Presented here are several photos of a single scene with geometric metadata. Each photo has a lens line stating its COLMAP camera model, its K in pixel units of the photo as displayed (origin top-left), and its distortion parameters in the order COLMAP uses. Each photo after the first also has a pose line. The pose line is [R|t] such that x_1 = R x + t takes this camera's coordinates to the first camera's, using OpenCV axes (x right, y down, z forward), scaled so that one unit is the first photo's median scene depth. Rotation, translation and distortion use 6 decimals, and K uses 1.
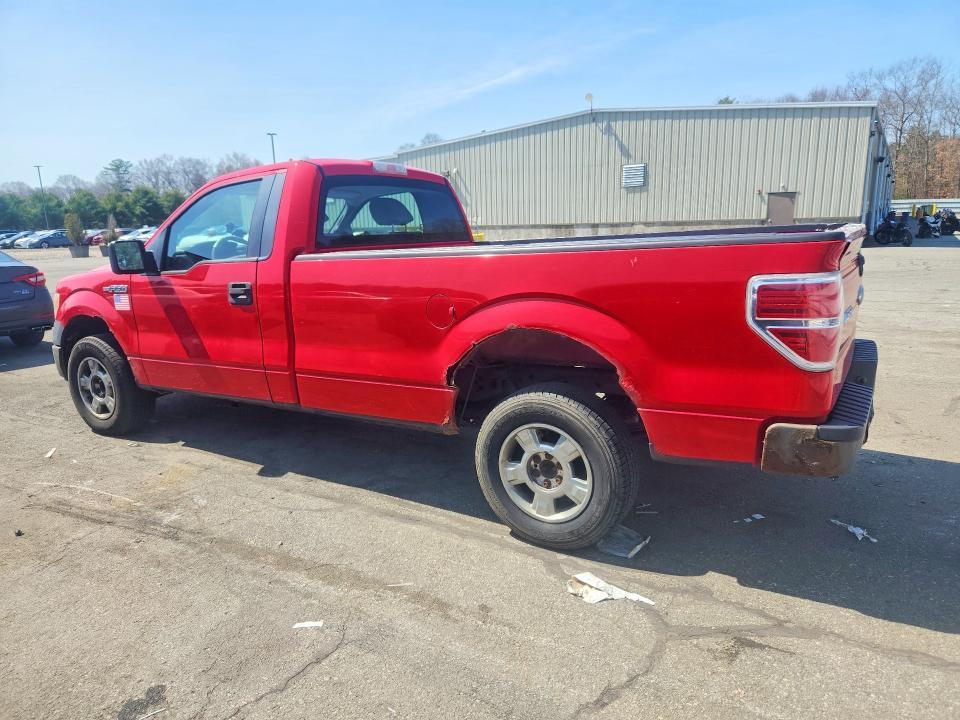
lens RADIAL K [[664.9, 0, 472.7], [0, 664.9, 360.0], [0, 0, 1]] dist [0.088222, -0.093131]
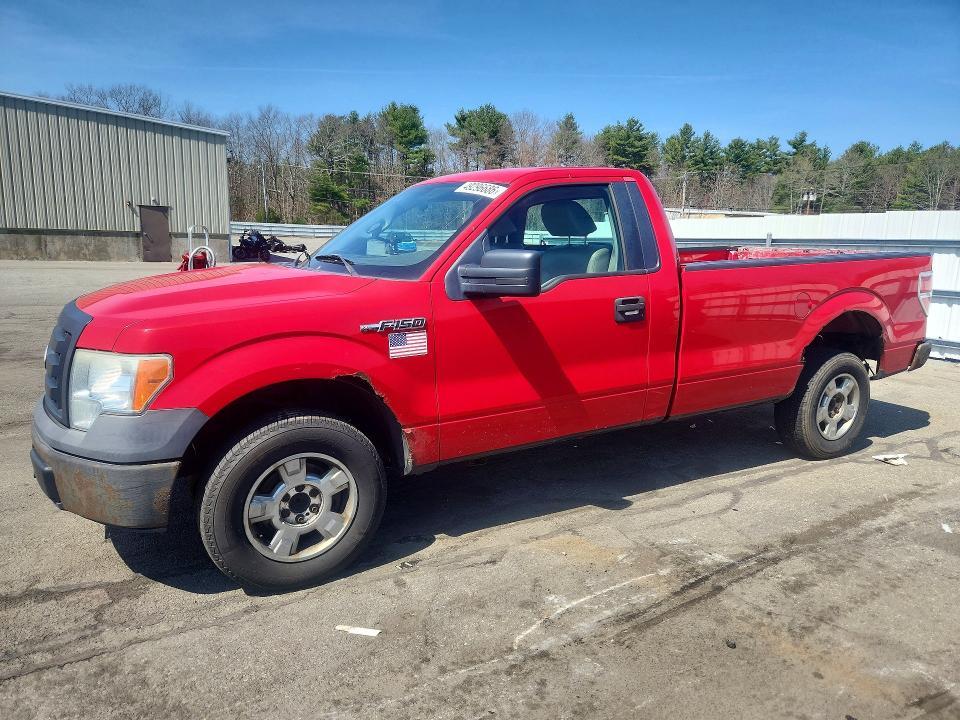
lens RADIAL K [[664.9, 0, 472.7], [0, 664.9, 360.0], [0, 0, 1]] dist [0.088222, -0.093131]
pose [[0.459221, -0.128140, 0.879031, -1.033572], [0.146294, 0.986939, 0.067444, -0.103061], [-0.876193, 0.097625, 0.471970, 0.639875]]
